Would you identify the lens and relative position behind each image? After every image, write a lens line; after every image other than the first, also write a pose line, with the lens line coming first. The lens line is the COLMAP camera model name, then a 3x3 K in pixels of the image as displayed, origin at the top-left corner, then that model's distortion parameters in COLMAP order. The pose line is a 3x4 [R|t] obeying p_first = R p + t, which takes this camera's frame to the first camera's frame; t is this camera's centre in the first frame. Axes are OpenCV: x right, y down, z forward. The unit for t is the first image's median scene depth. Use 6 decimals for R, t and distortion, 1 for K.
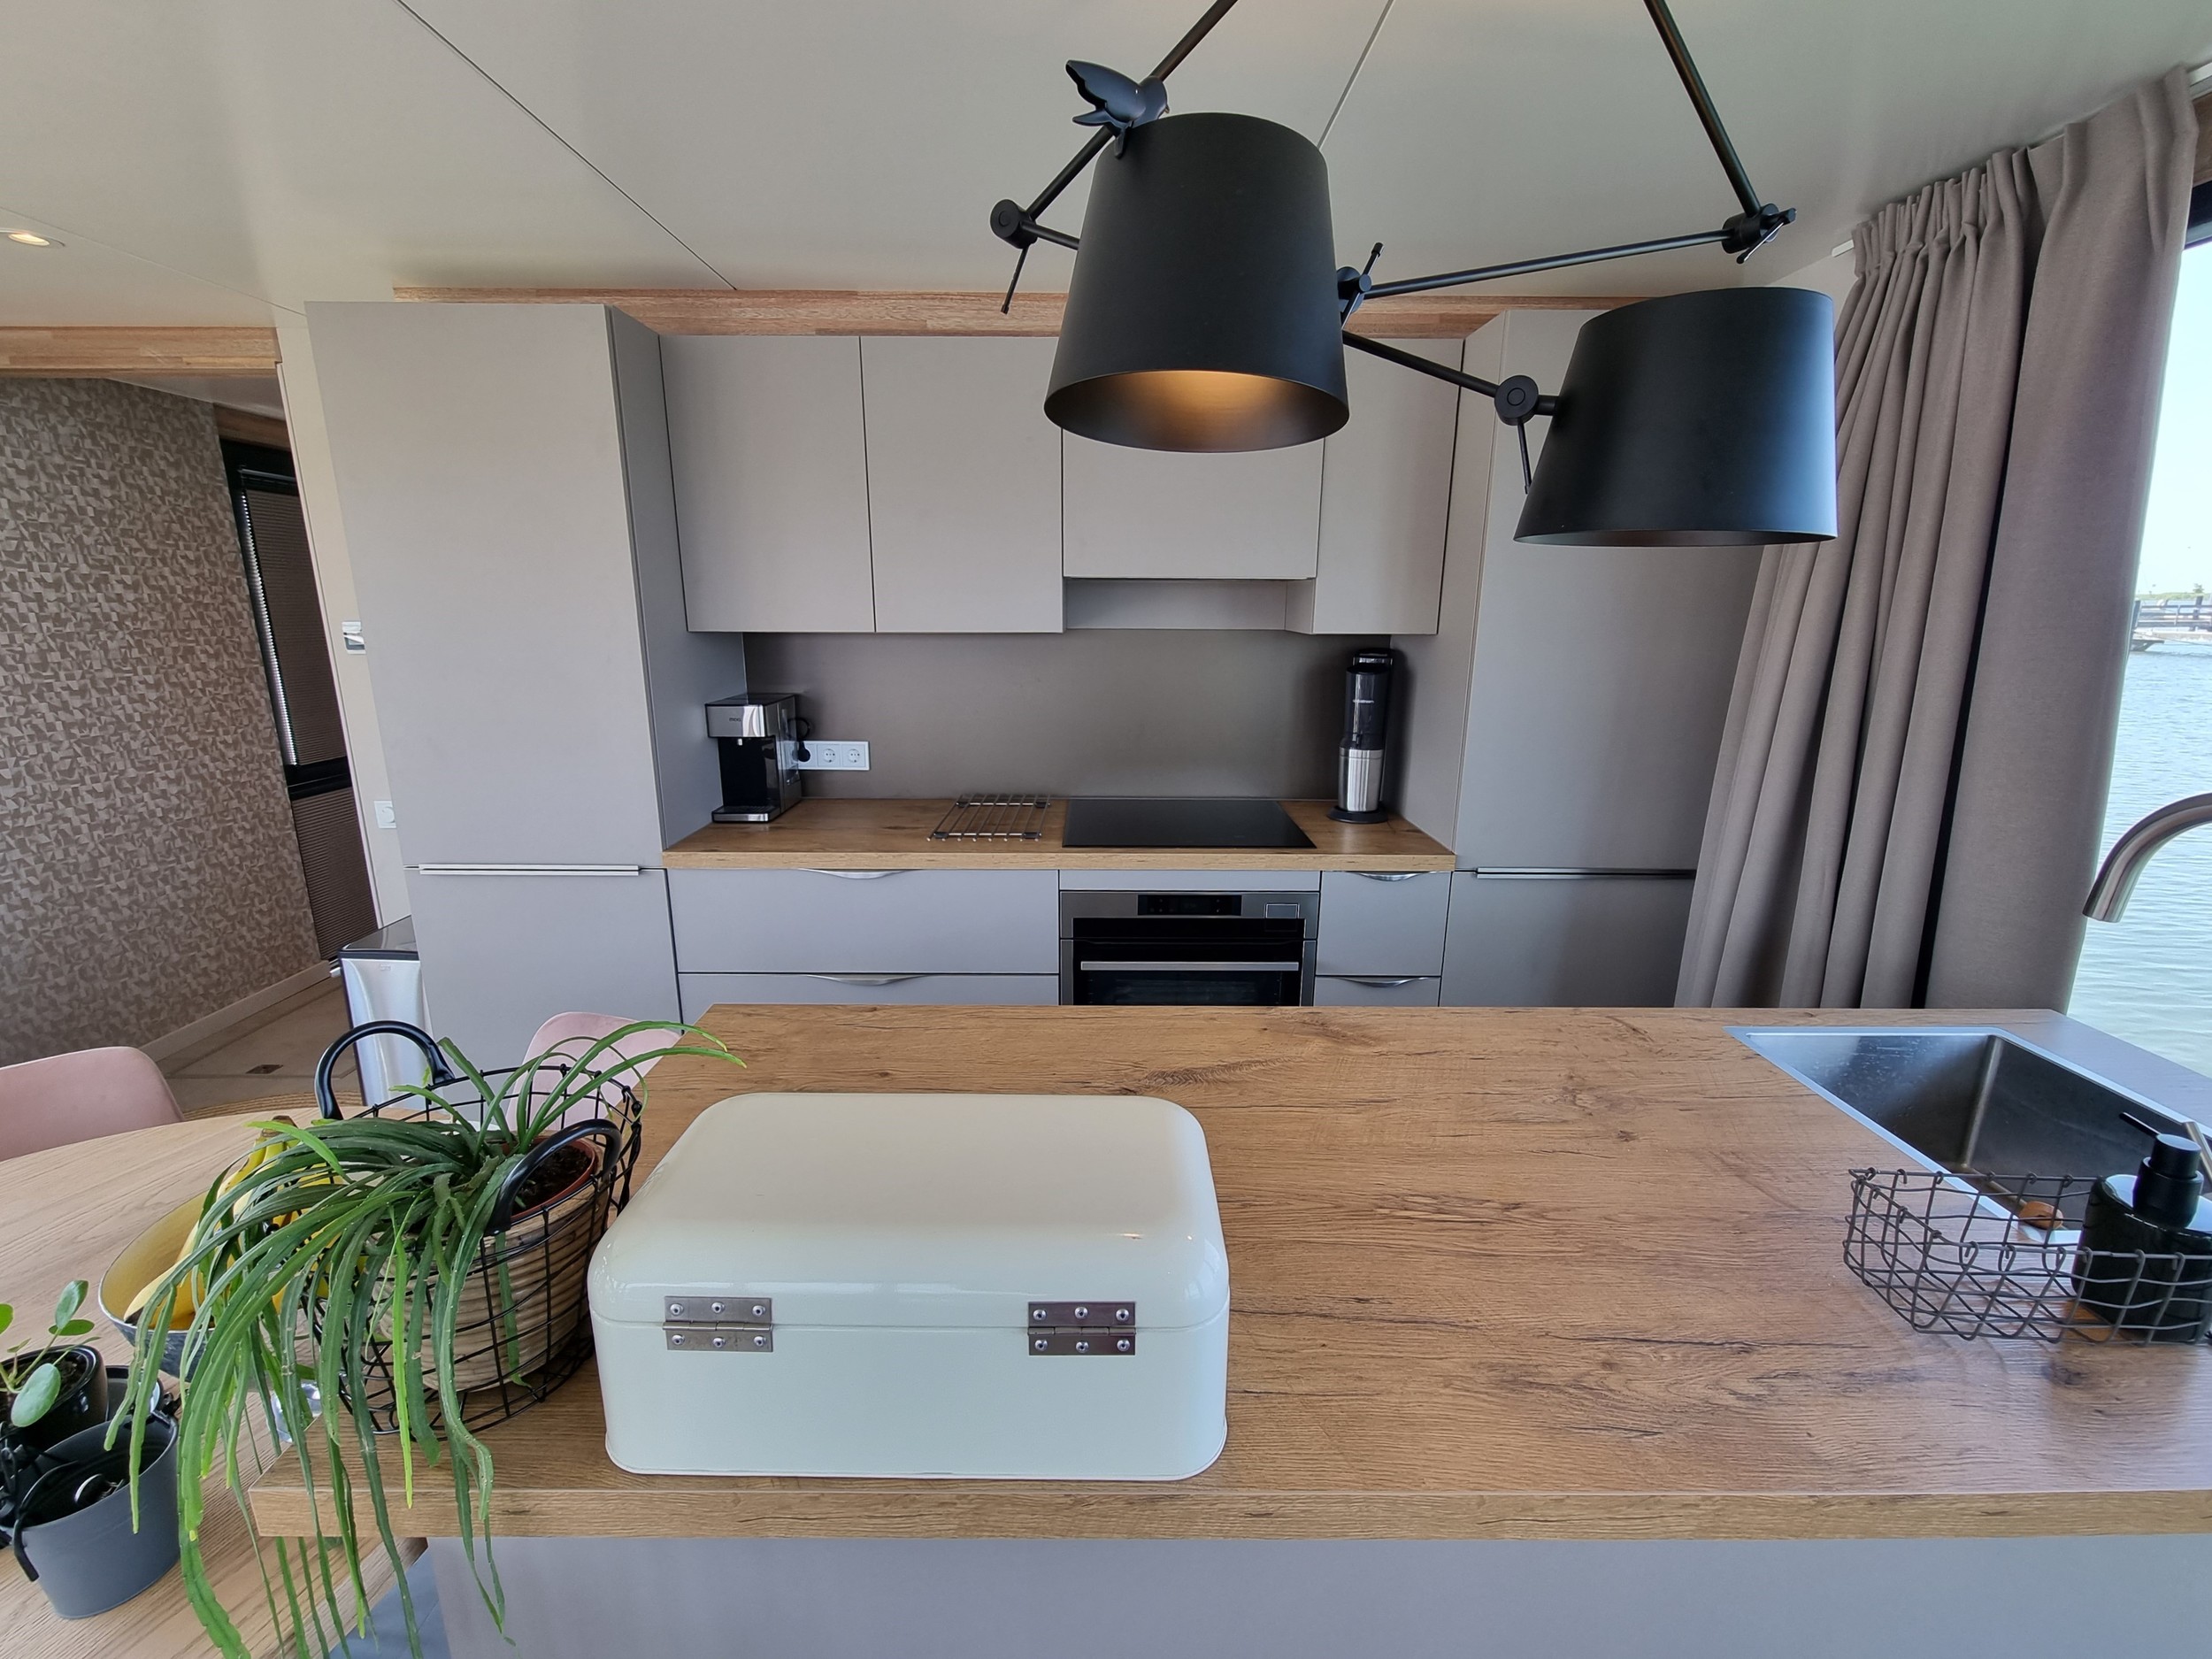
lens RADIAL K [[915.0, 0, 1095.0], [0, 915.0, 822.9], [0, 0, 1]] dist [-0.002625, -0.000818]
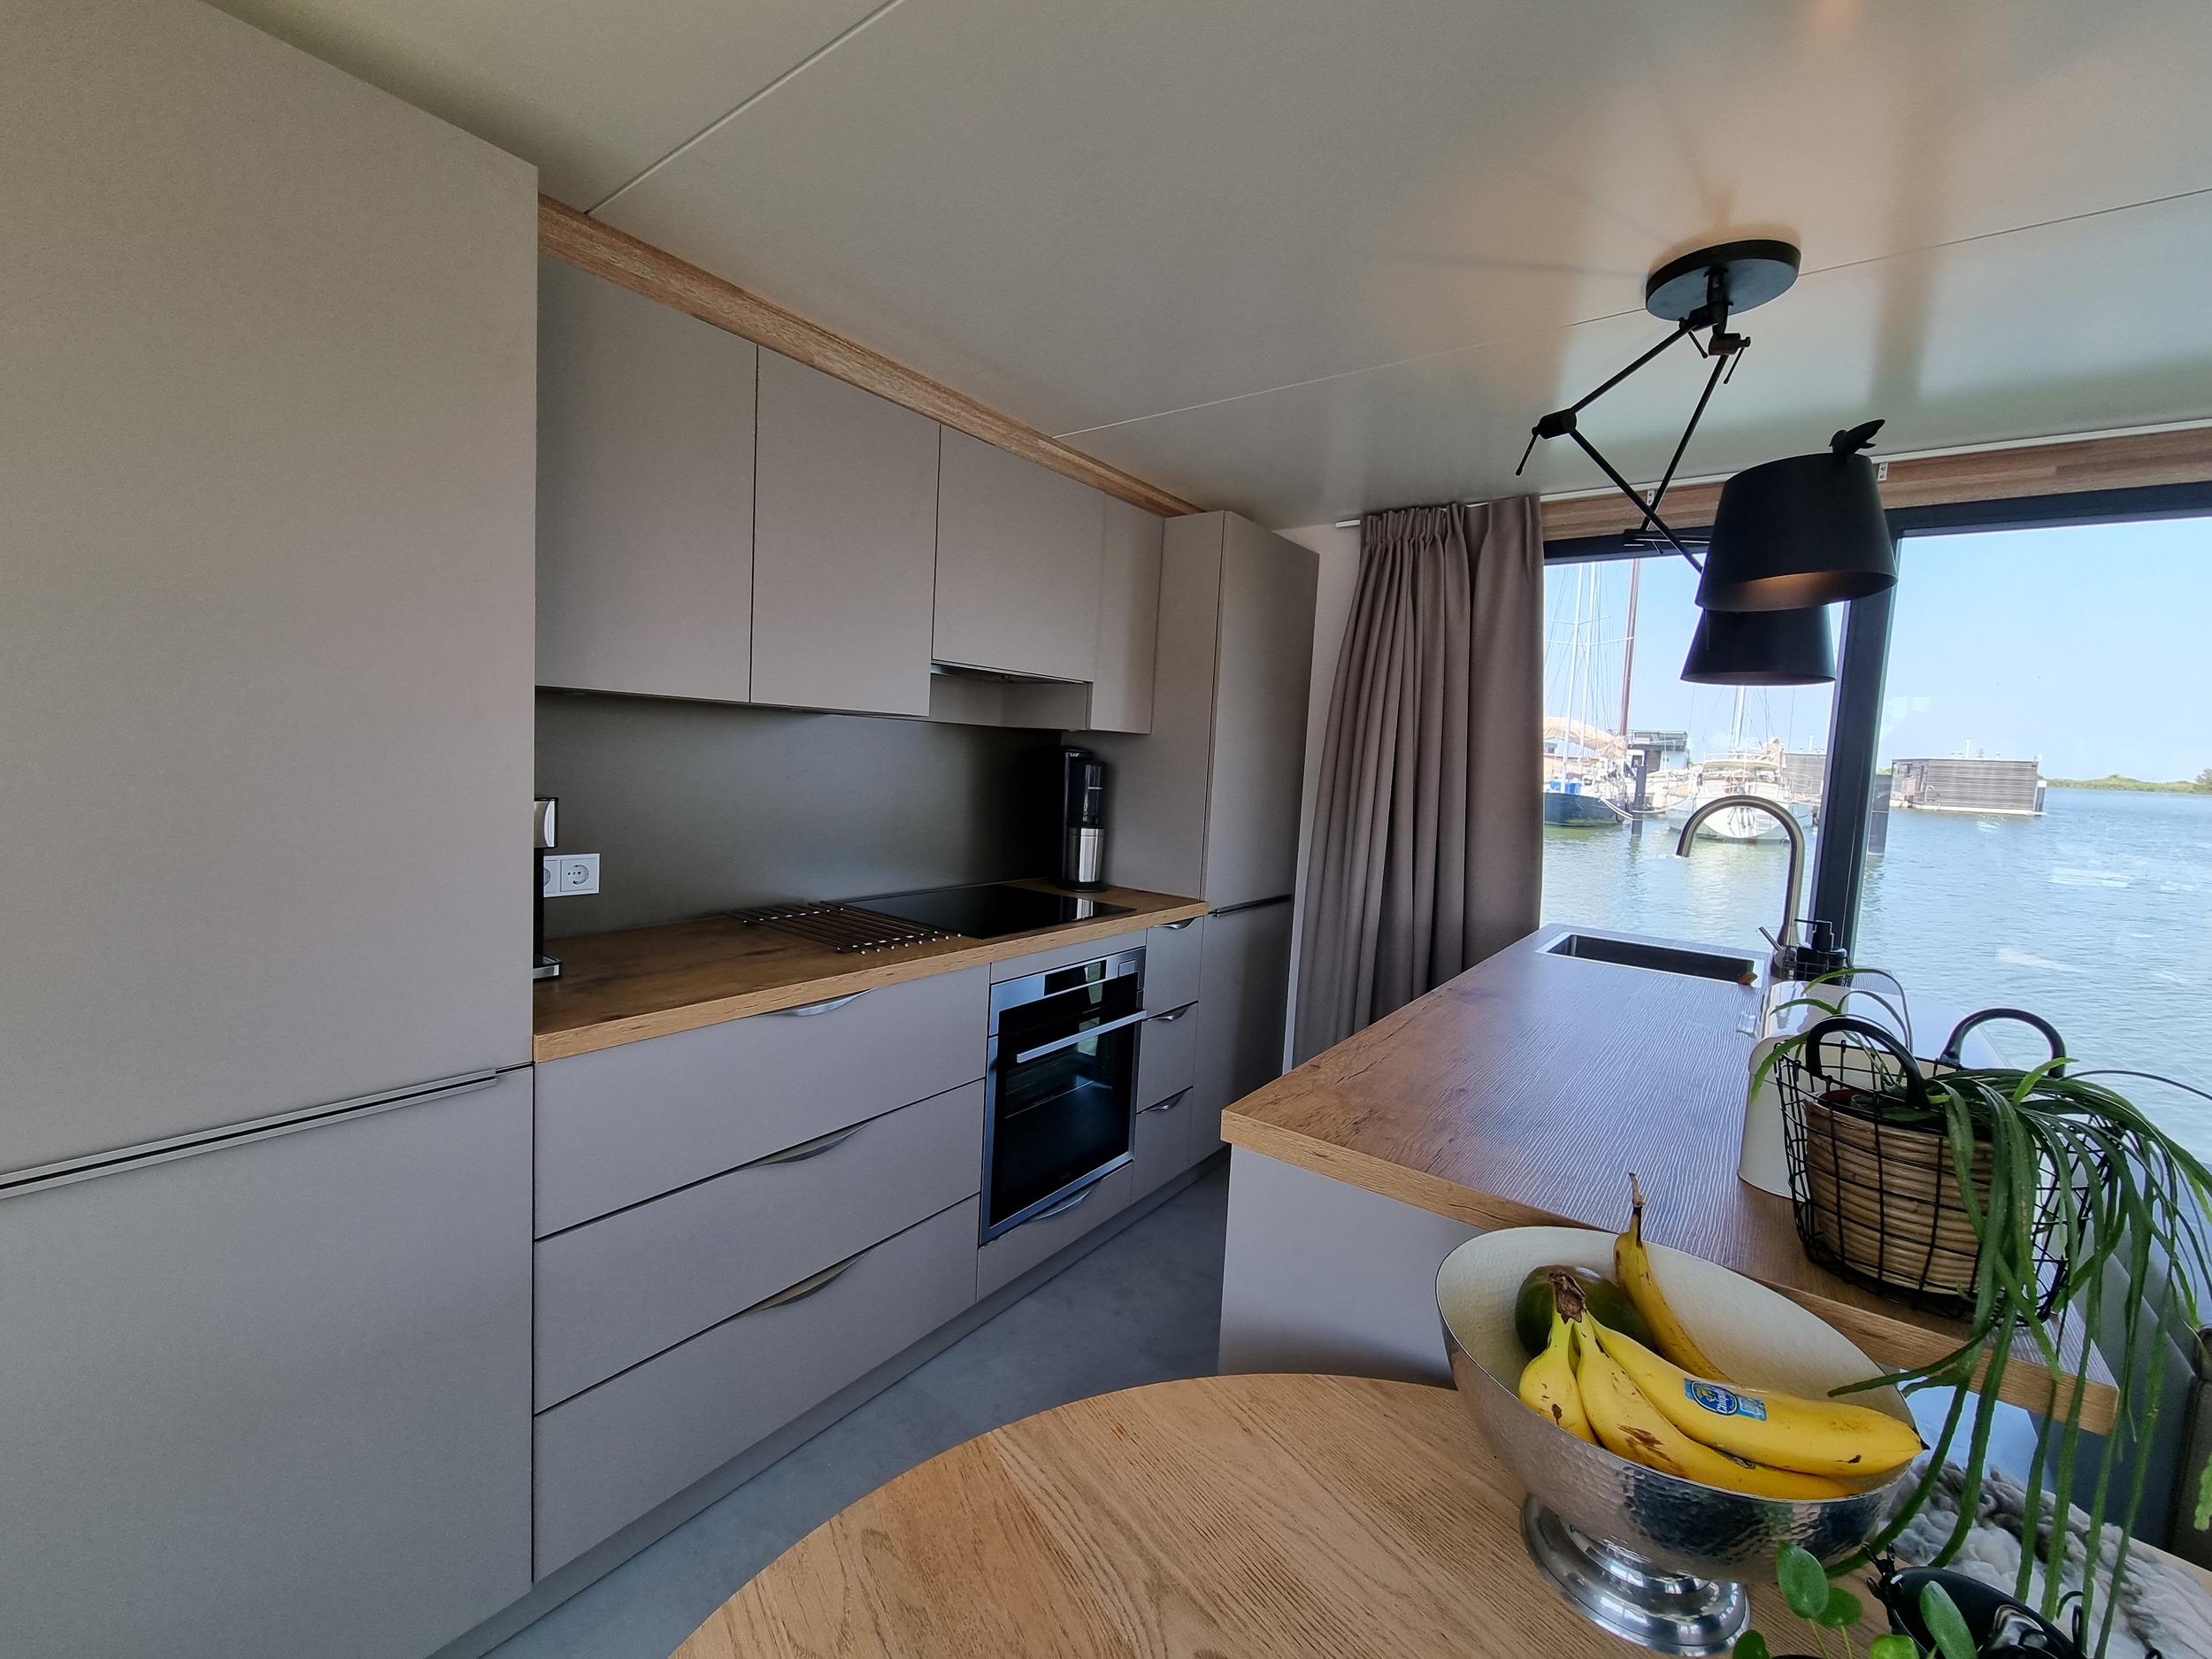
lens RADIAL K [[895.2, 0, 1101.3], [0, 895.2, 819.0], [0, 0, 1]] dist [0.000750, -0.000090]
pose [[0.615555, -0.034815, 0.787325, -0.690931], [0.137426, 0.988459, -0.063735, -0.020077], [-0.776020, 0.147432, 0.613235, 0.323999]]
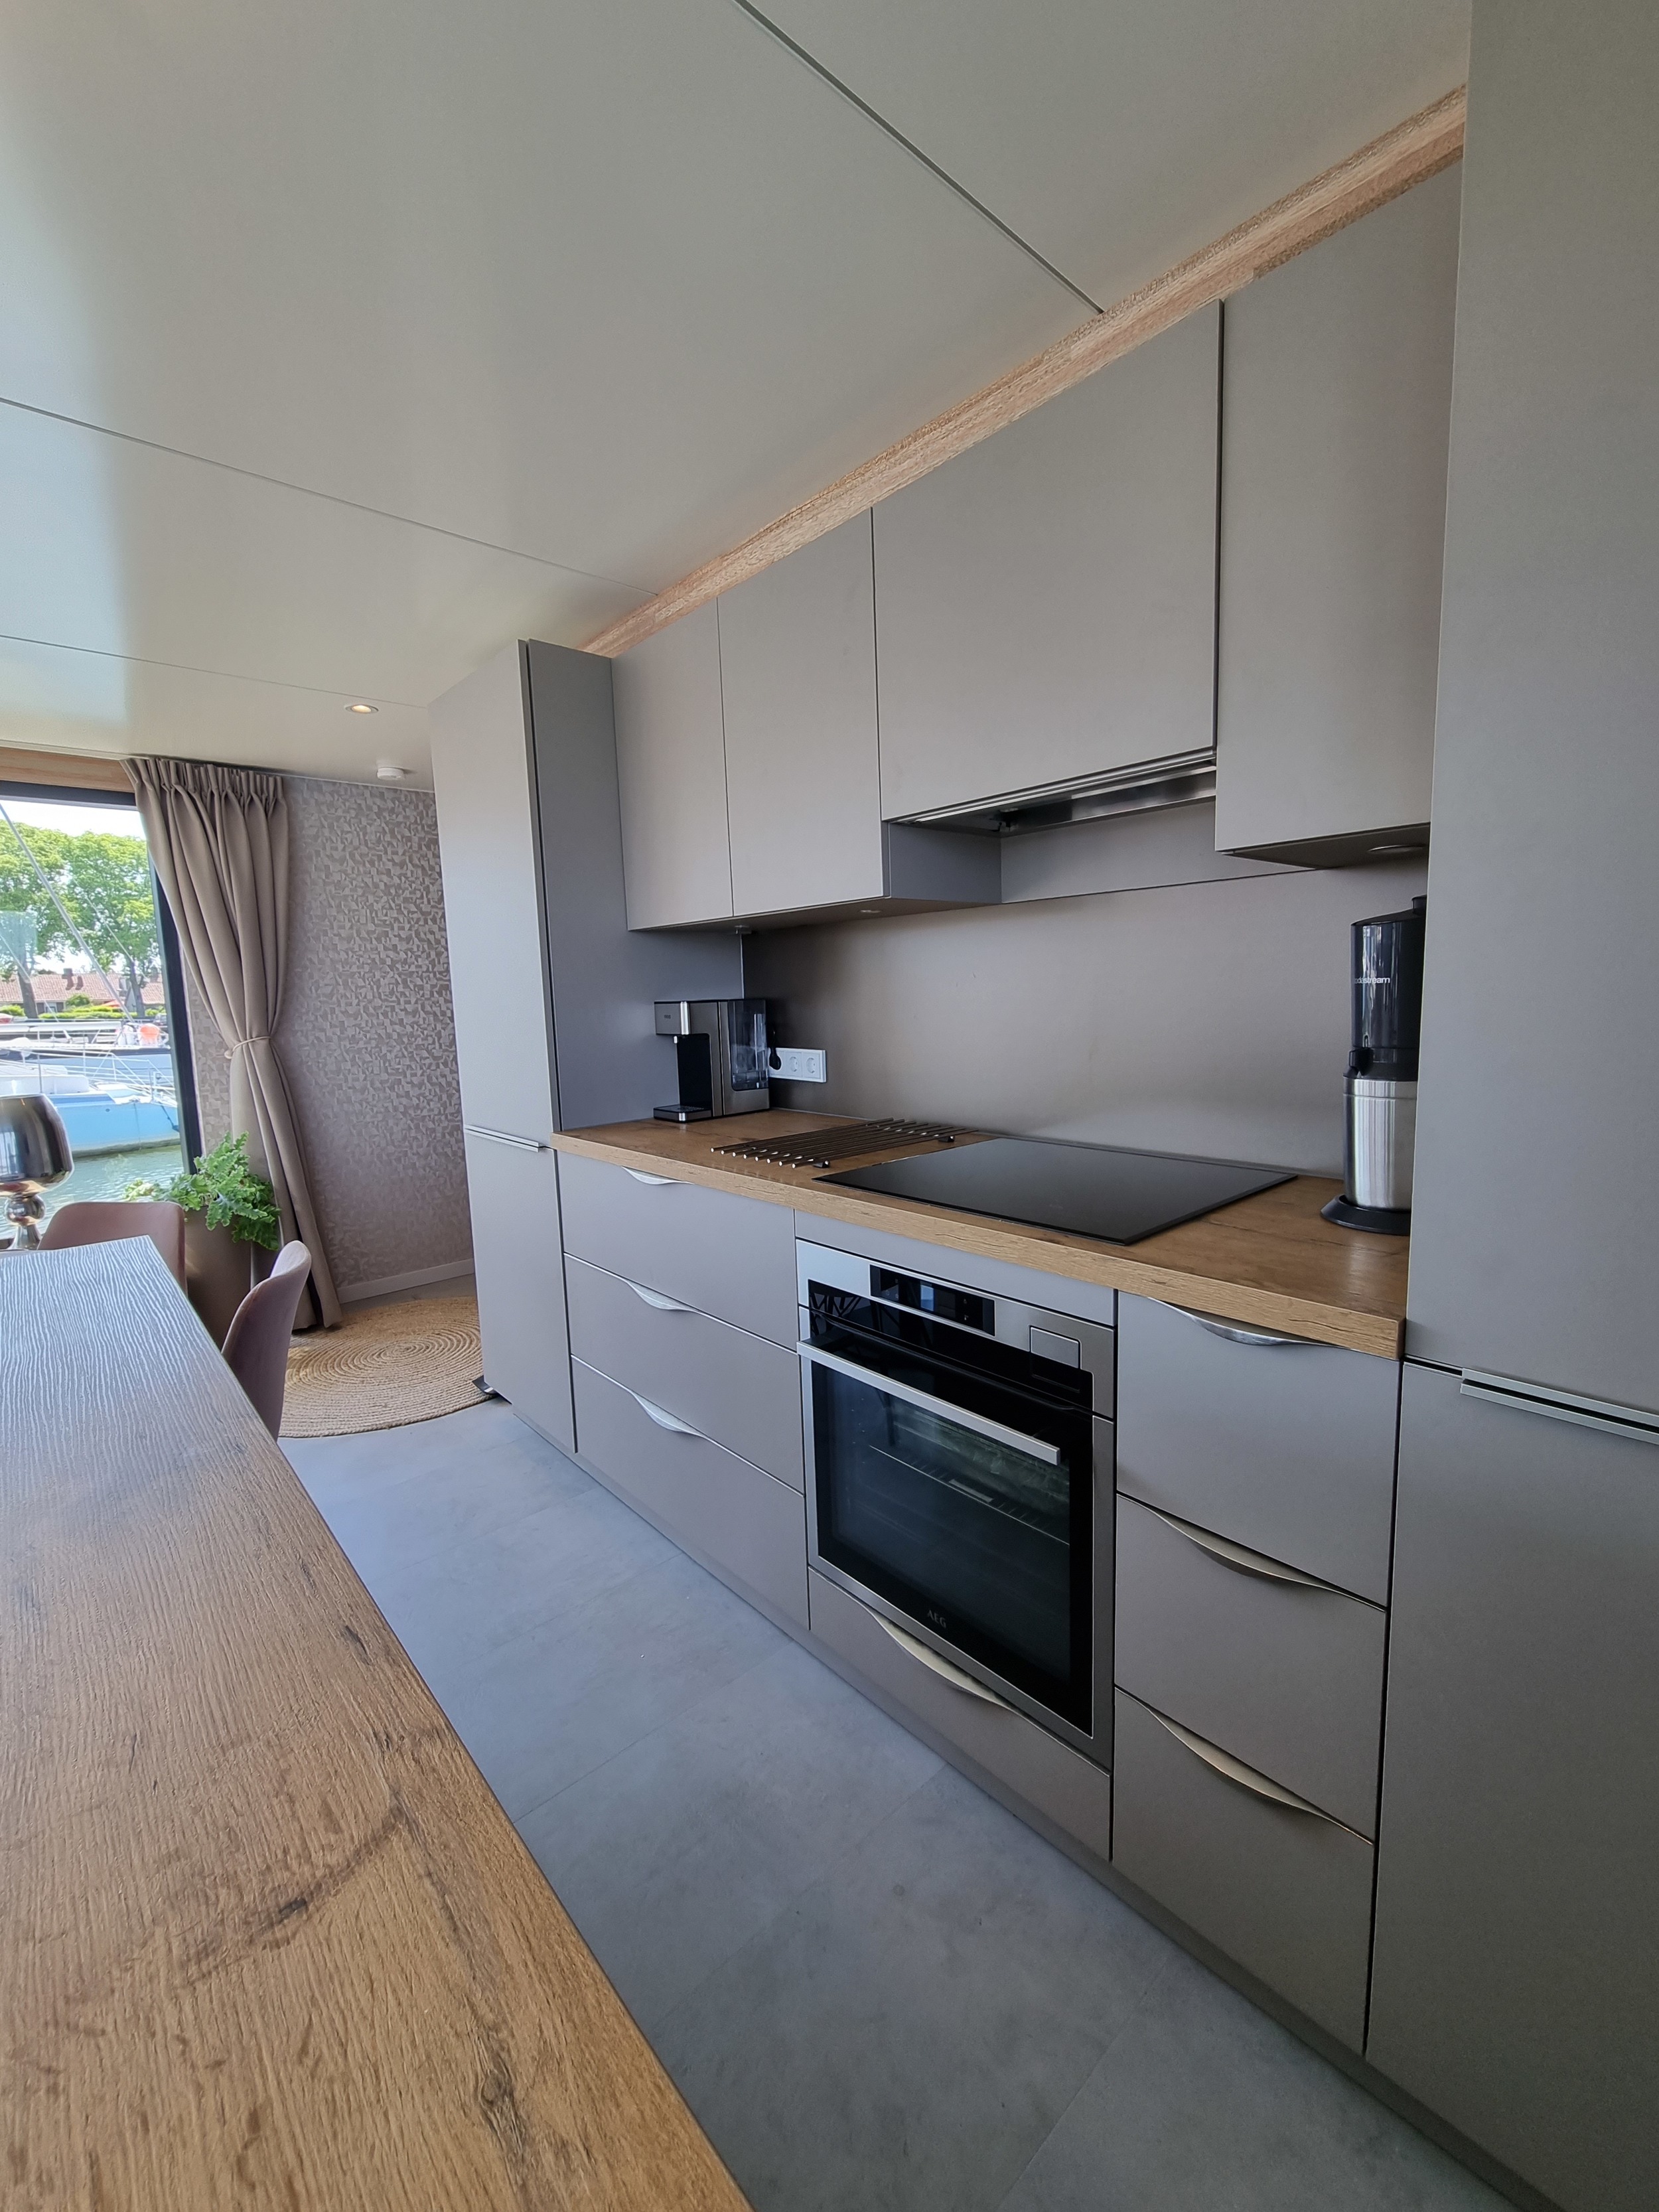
lens RADIAL K [[895.2, 0, 841.2], [0, 895.2, 1099.7], [0, 0, 1]] dist [0.000750, -0.000090]
pose [[0.667904, 0.066852, -0.741239, 0.517501], [-0.143793, 0.988783, -0.040389, -0.010299], [0.730224, 0.133561, 0.670025, 0.535912]]
